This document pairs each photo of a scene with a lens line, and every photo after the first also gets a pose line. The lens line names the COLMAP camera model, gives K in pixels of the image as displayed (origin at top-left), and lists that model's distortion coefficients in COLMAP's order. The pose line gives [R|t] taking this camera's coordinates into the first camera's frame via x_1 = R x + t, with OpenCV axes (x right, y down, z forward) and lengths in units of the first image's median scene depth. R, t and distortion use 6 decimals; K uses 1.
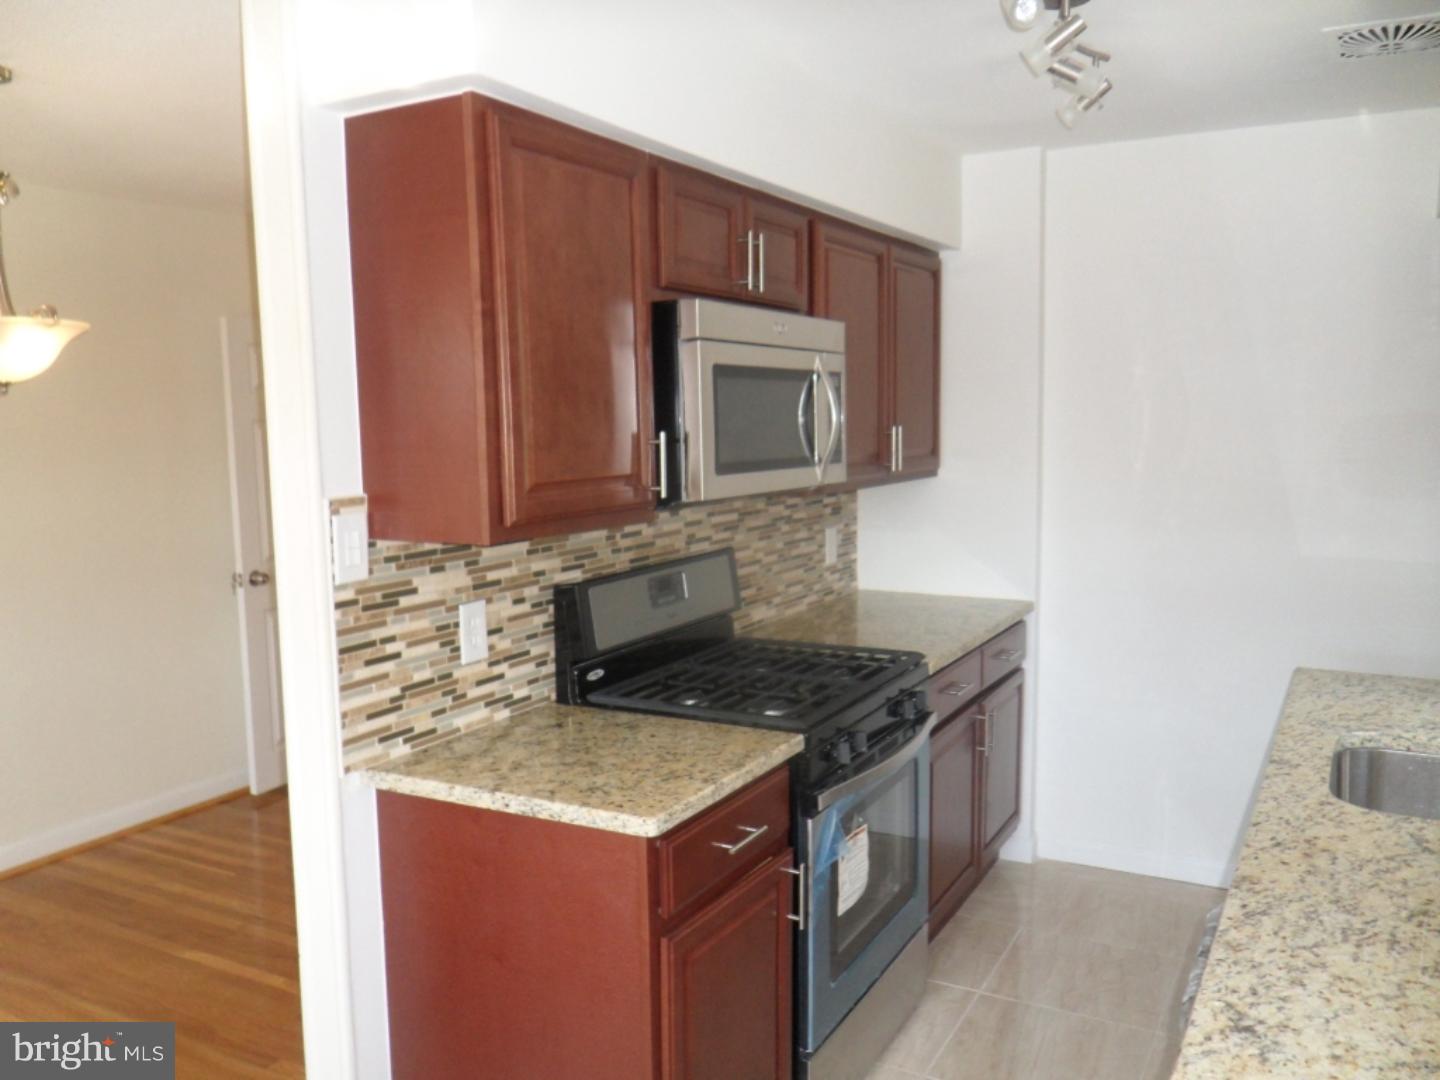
lens RADIAL K [[1176.9, 0, 720.0], [0, 1176.9, 540.0], [0, 0, 1]] dist [0.004841, -0.061966]
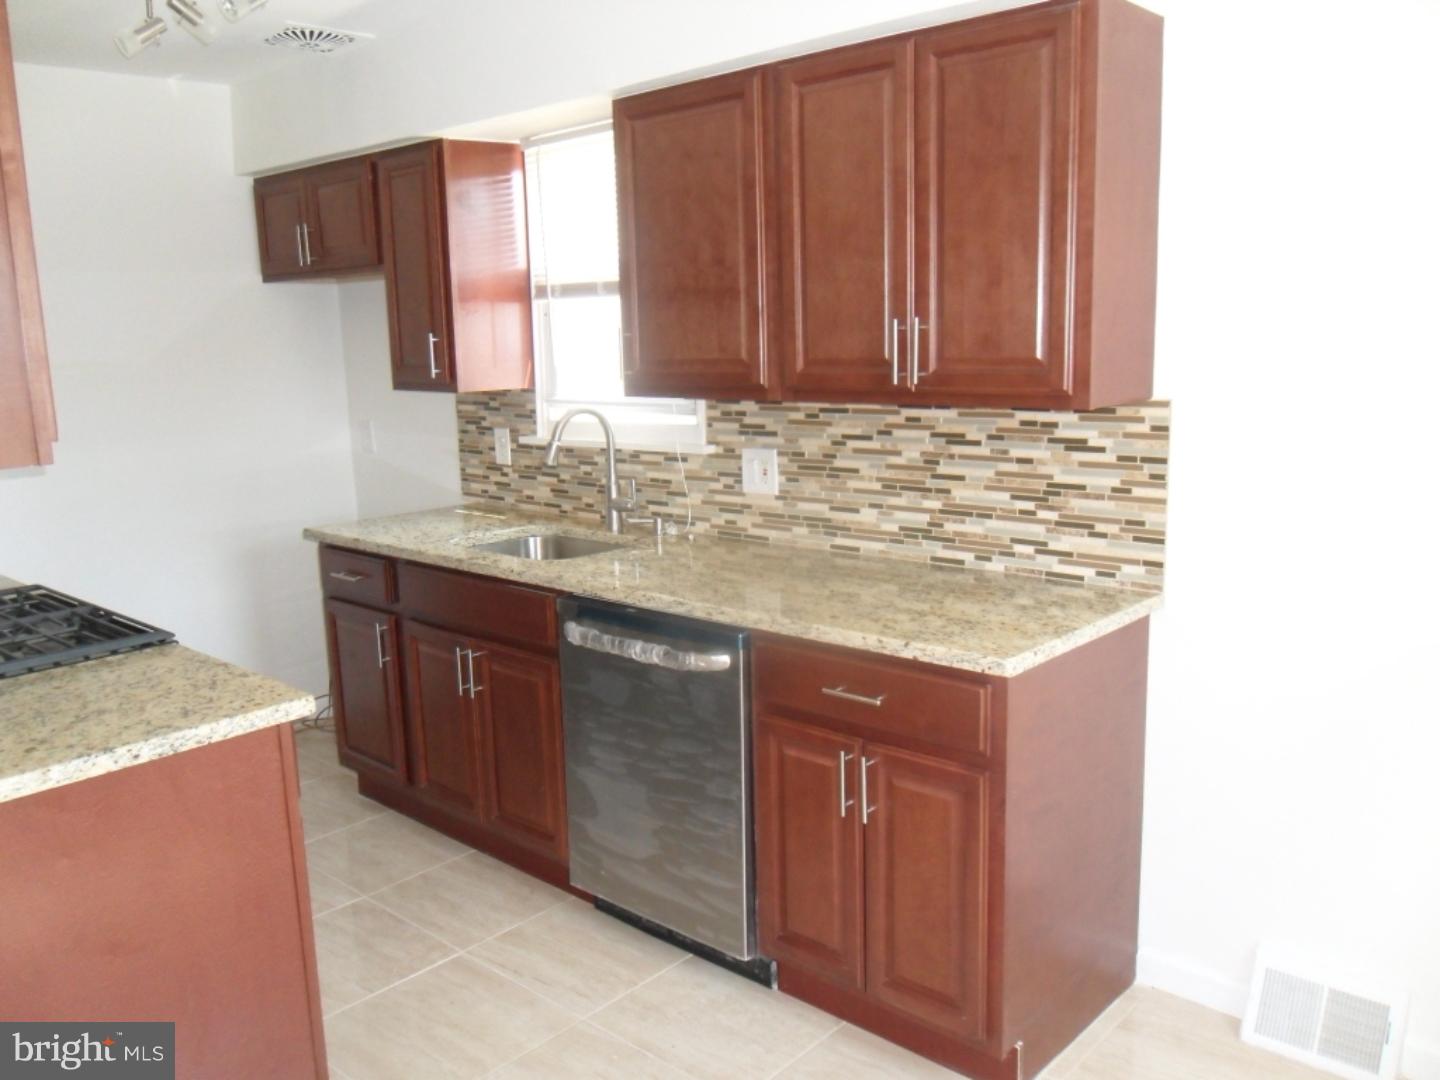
lens RADIAL K [[1176.9, 0, 720.0], [0, 1176.9, 540.0], [0, 0, 1]] dist [0.004841, -0.061966]
pose [[0.236514, -0.163257, 0.957814, -0.864855], [0.130858, 0.982154, 0.135092, 0.007502], [-0.962776, 0.093387, 0.253656, 0.342731]]
